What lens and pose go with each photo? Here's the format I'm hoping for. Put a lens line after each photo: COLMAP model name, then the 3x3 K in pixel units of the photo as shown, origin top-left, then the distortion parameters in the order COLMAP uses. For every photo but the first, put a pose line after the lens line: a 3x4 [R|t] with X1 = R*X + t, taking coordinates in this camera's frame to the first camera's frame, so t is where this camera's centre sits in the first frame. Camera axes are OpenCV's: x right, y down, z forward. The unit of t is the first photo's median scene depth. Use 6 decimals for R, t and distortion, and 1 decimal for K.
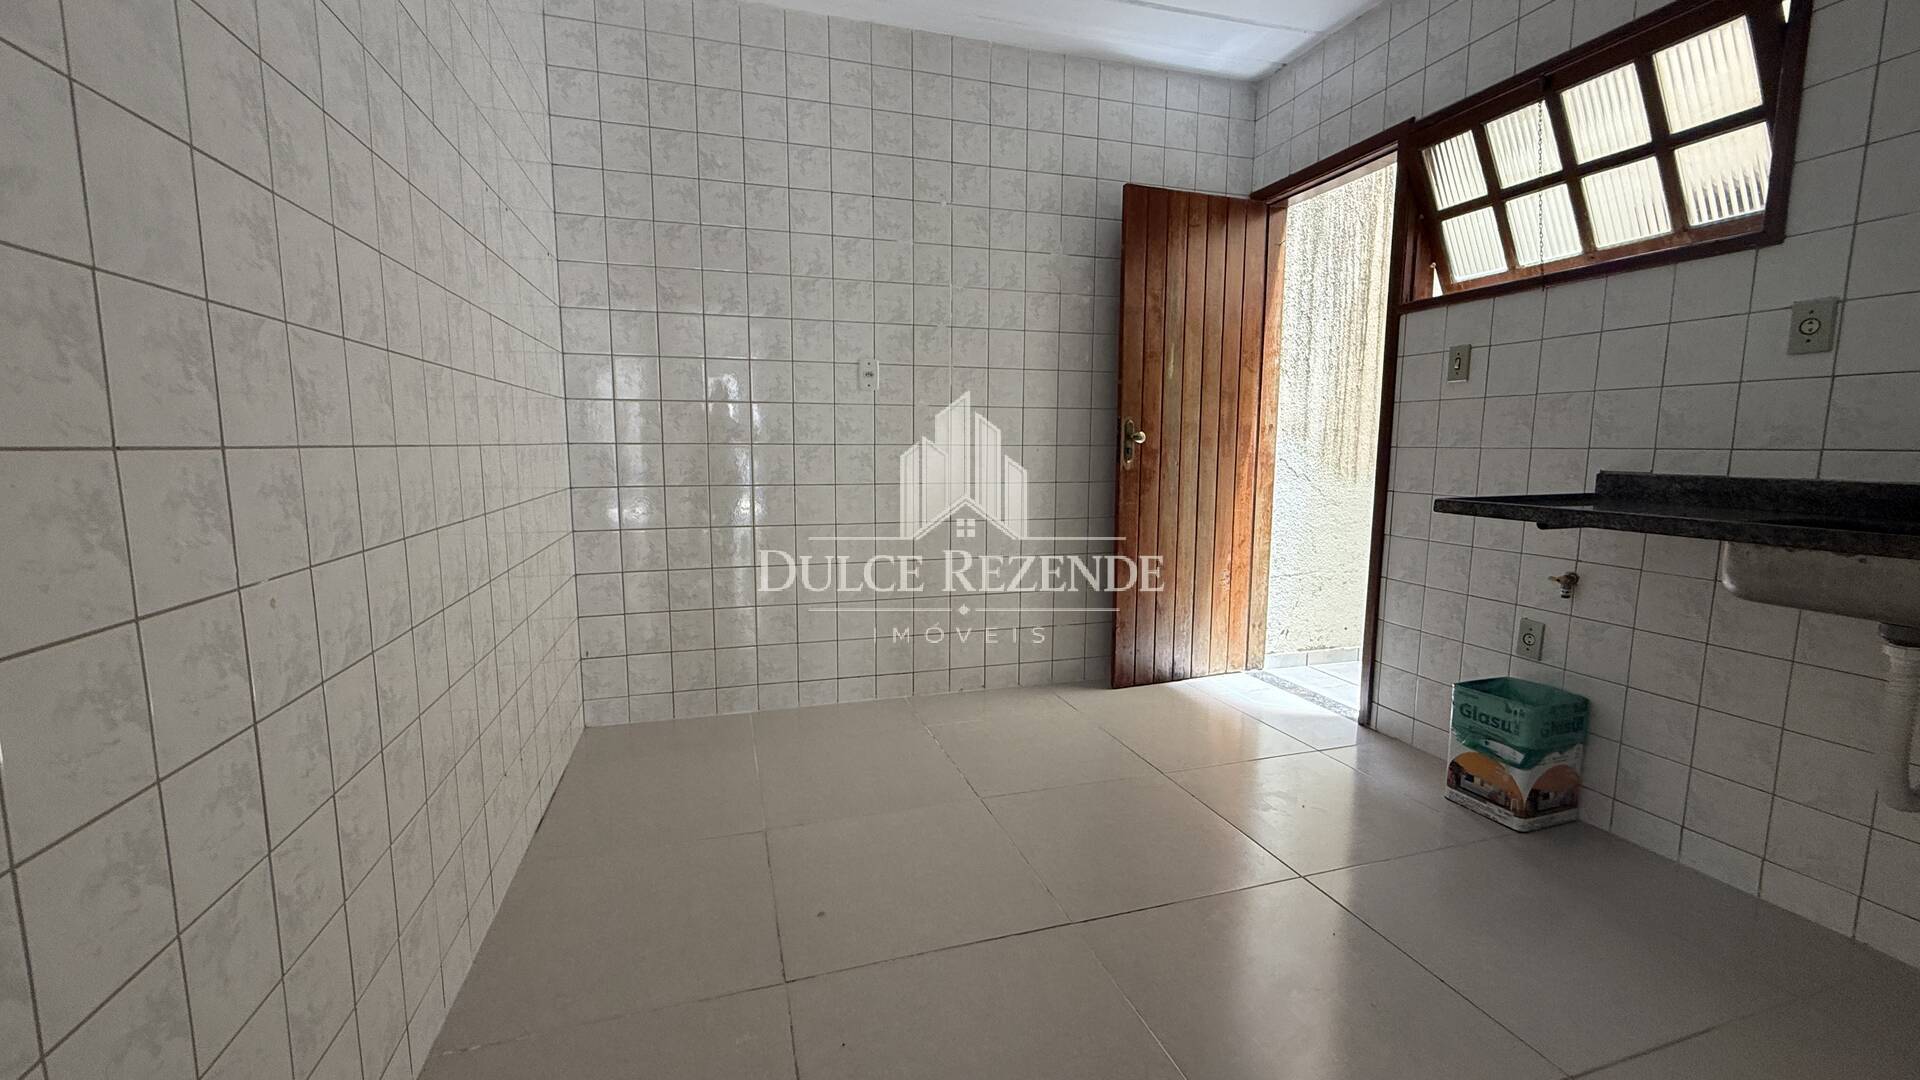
lens RADIAL K [[772.4, 0, 950.1], [0, 772.4, 534.1], [0, 0, 1]] dist [0.003499, -0.000175]
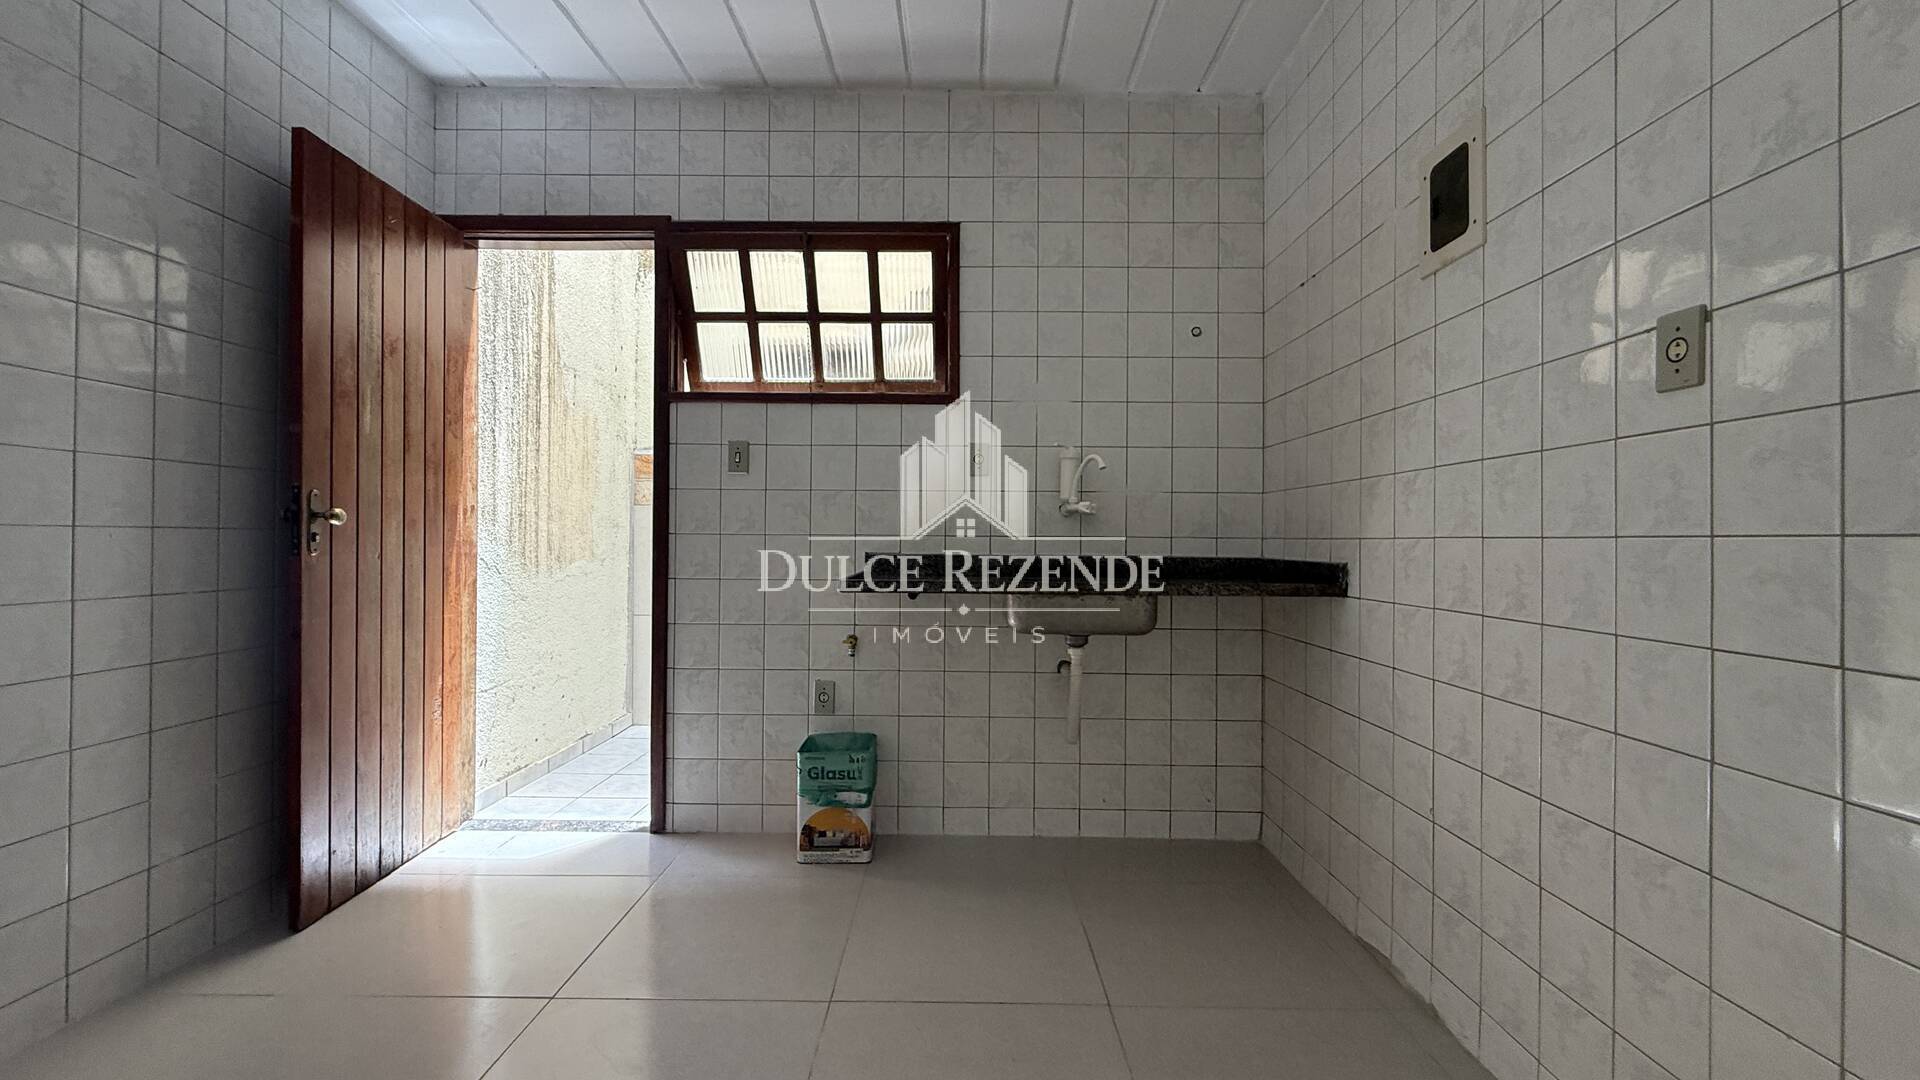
lens RADIAL K [[772.4, 0, 948.0], [0, 772.4, 534.8], [0, 0, 1]] dist [0.003499, -0.000175]
pose [[0.294206, 0.005910, 0.955724, -0.262149], [0.104807, 0.993751, -0.038409, -0.036576], [-0.949978, 0.111467, 0.291748, 0.379190]]
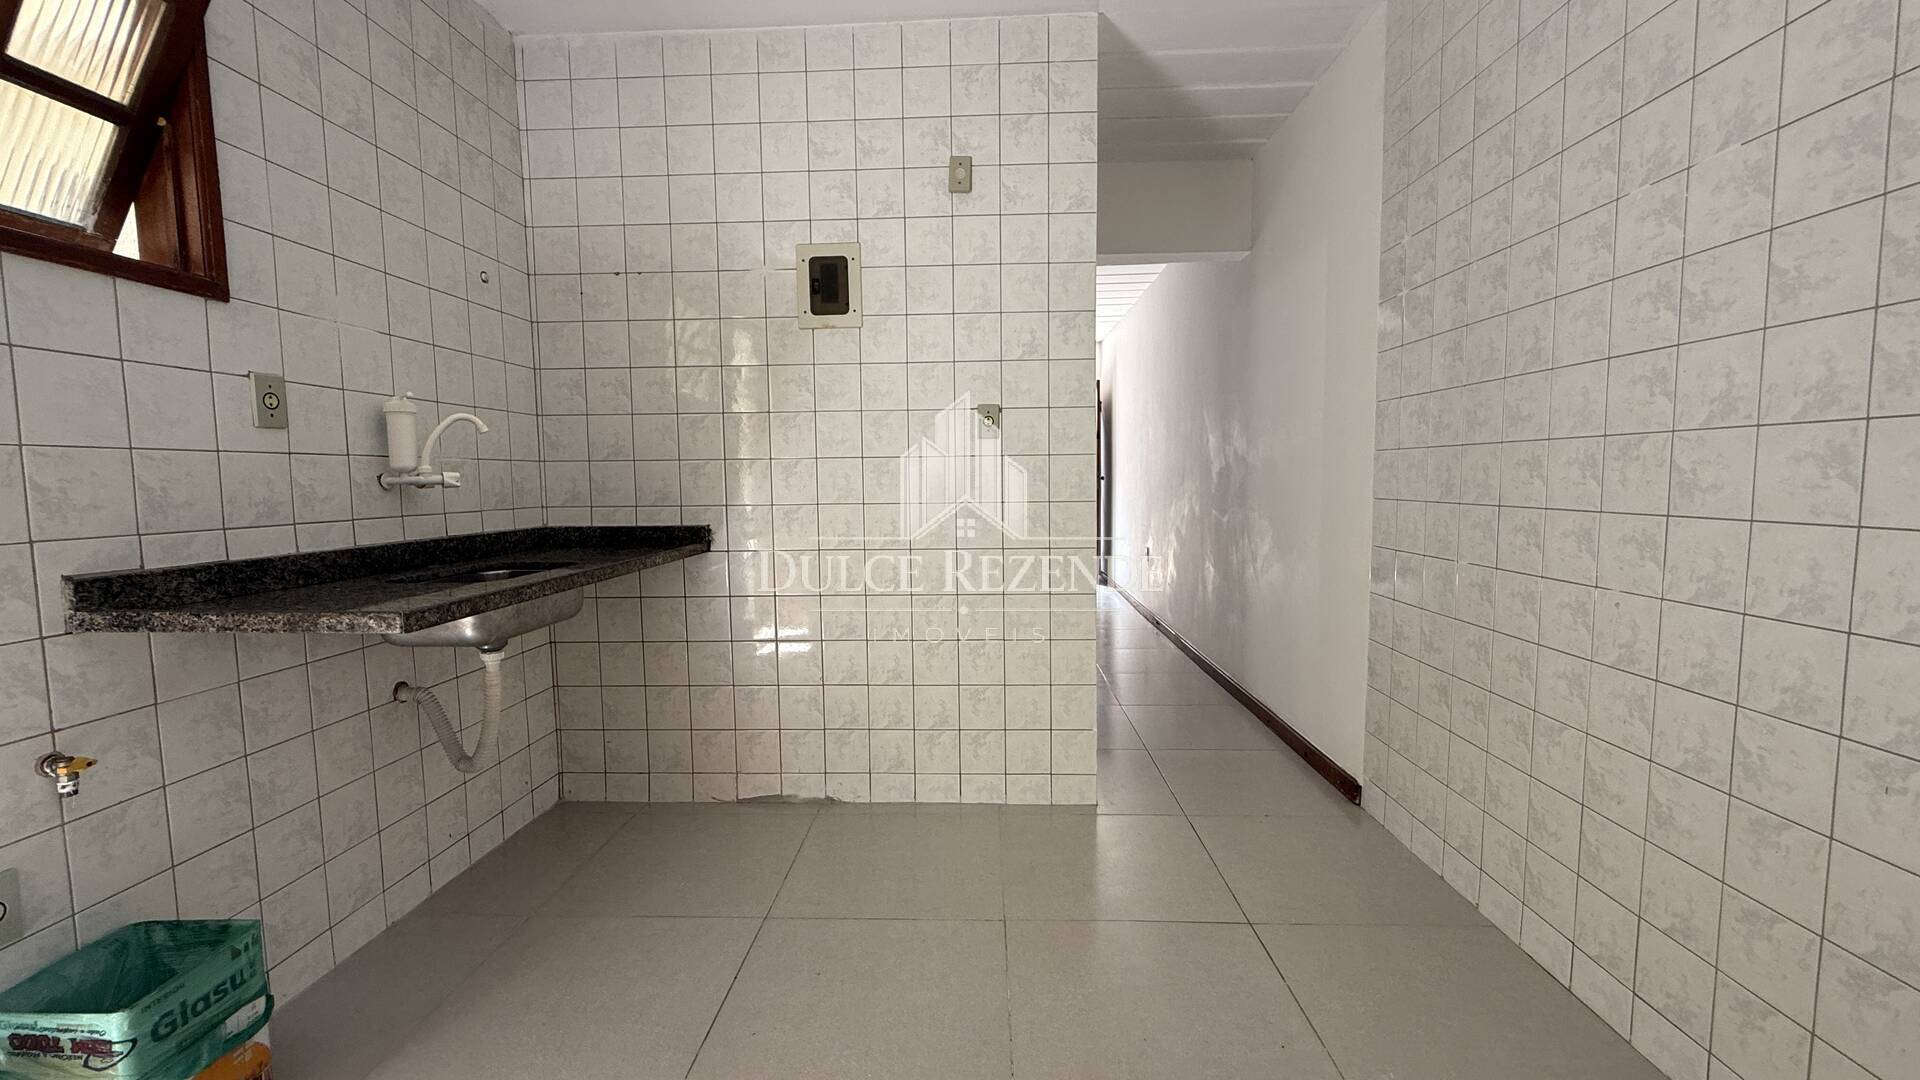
lens RADIAL K [[772.4, 0, 964.3], [0, 772.4, 535.1], [0, 0, 1]] dist [0.003499, -0.000175]
pose [[-0.950034, -0.016927, 0.311687, -0.022400], [0.044517, 0.980974, 0.188965, -0.152665], [-0.308955, 0.193398, -0.931205, 1.033184]]
